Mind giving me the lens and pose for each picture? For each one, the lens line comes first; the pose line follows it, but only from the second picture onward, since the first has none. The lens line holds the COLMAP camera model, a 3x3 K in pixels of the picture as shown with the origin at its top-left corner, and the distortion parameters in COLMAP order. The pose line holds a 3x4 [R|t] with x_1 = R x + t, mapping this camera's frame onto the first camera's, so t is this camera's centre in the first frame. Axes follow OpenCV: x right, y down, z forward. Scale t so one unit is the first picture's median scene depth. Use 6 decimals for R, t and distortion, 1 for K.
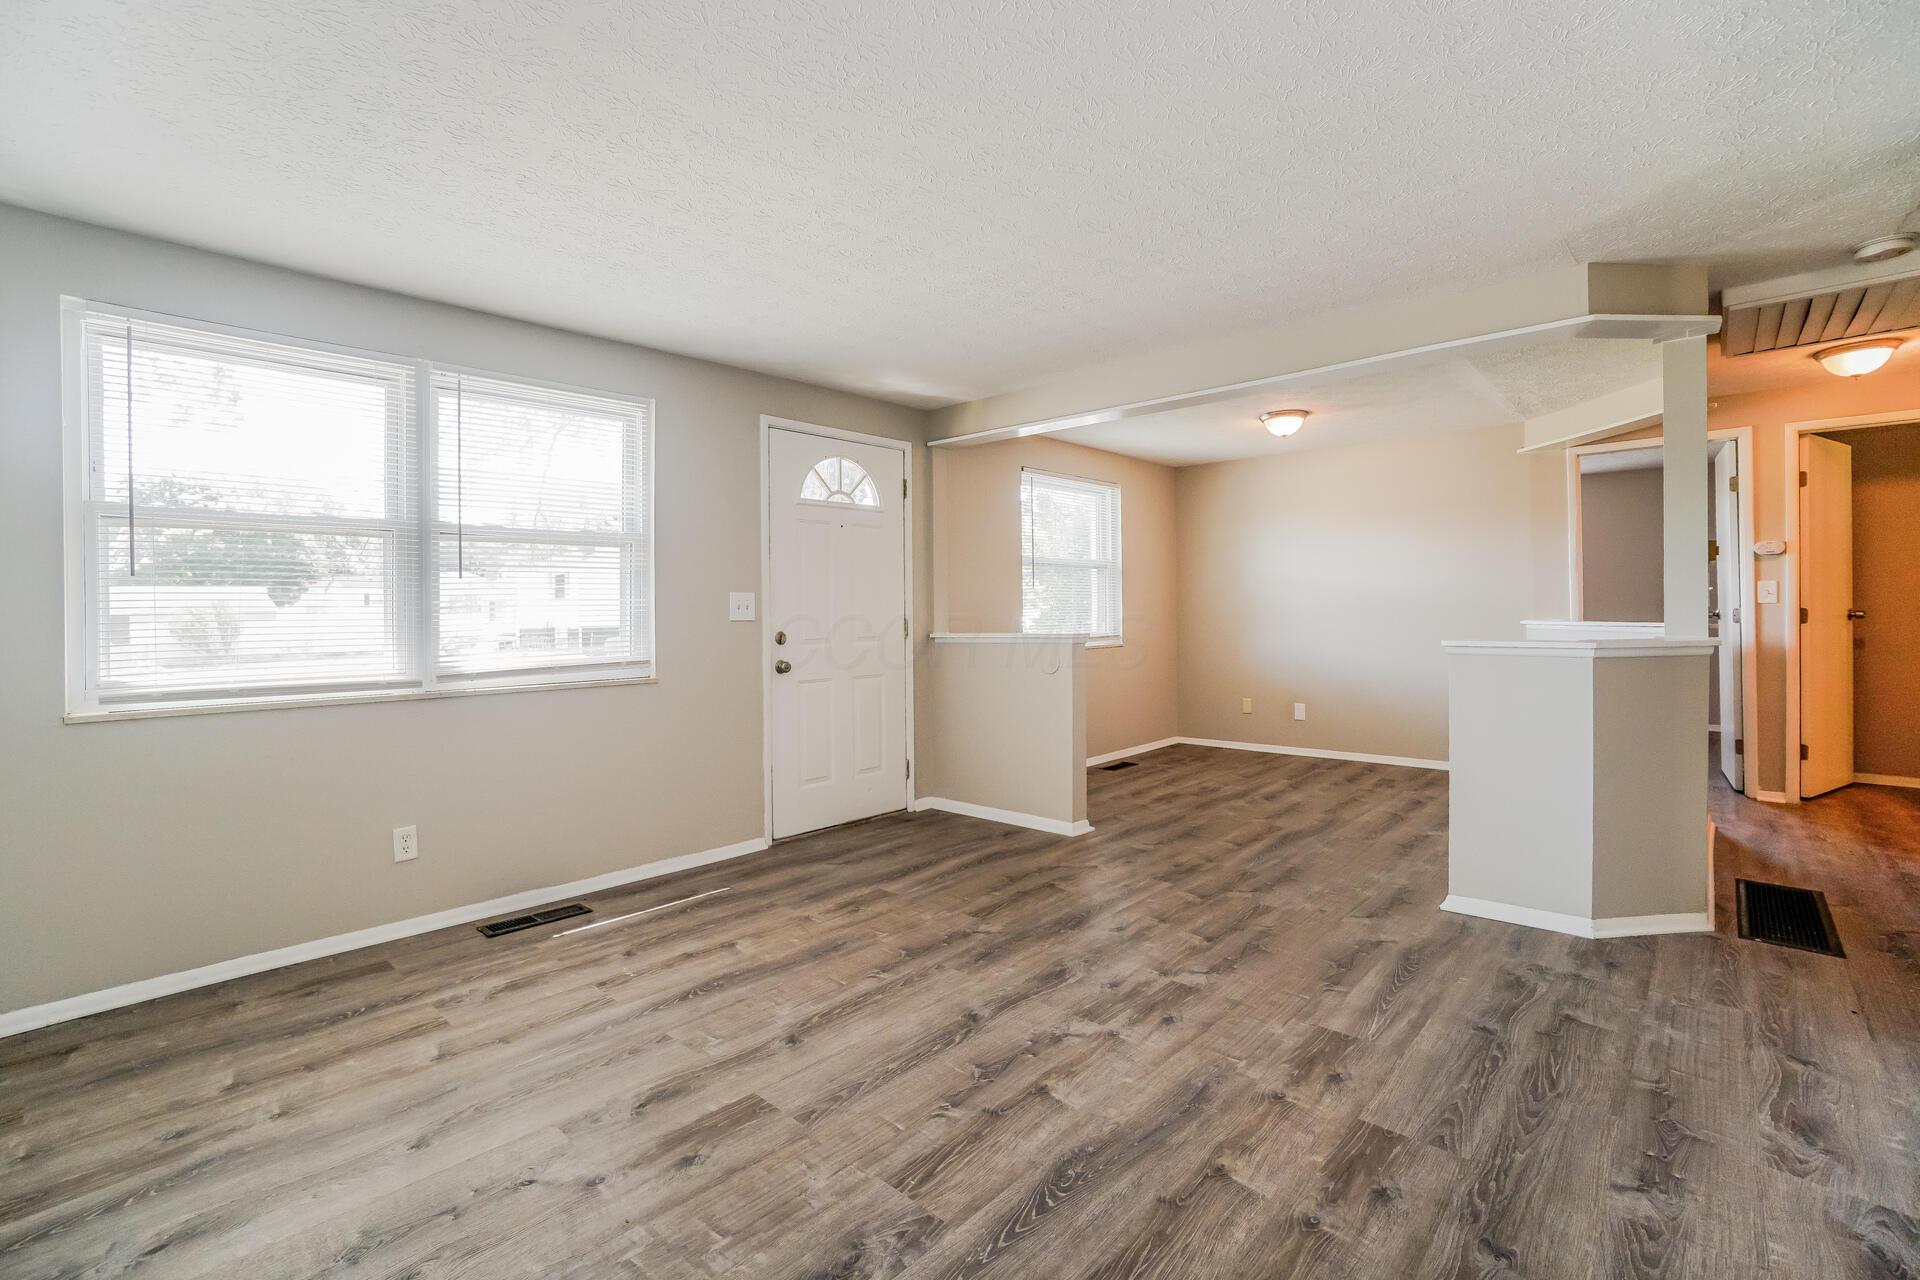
lens RADIAL K [[847.5, 0, 960.0], [0, 847.5, 640.0], [0, 0, 1]] dist [-0.074523, 0.032969]
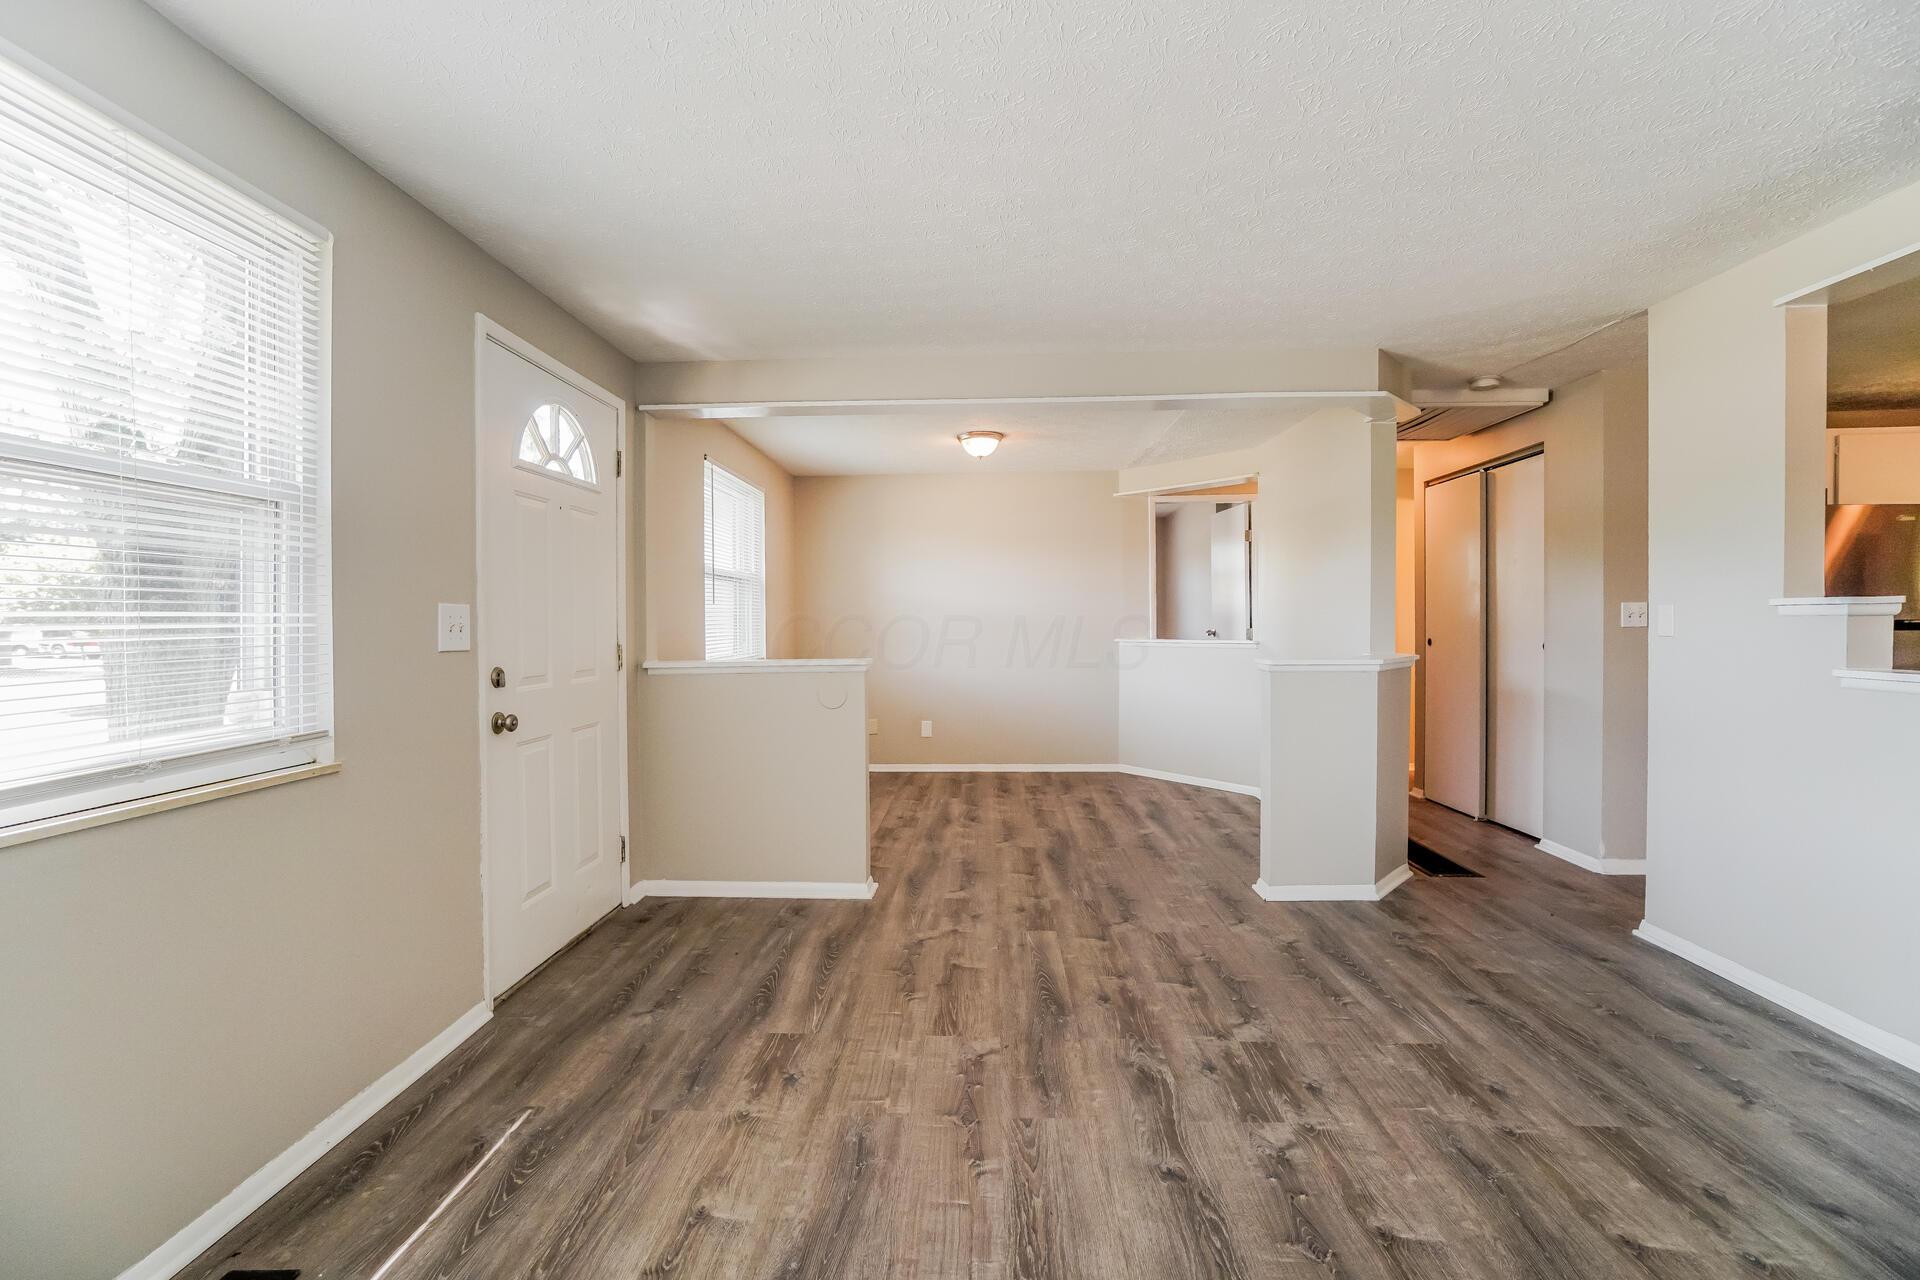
lens RADIAL K [[840.3, 0, 927.8], [0, 840.3, 638.0], [0, 0, 1]] dist [-0.051202, 0.022110]
pose [[0.776275, -0.007040, 0.630355, -0.439441], [0.023340, 0.999573, -0.017579, -0.014291], [-0.629962, 0.028358, 0.776108, 0.396503]]
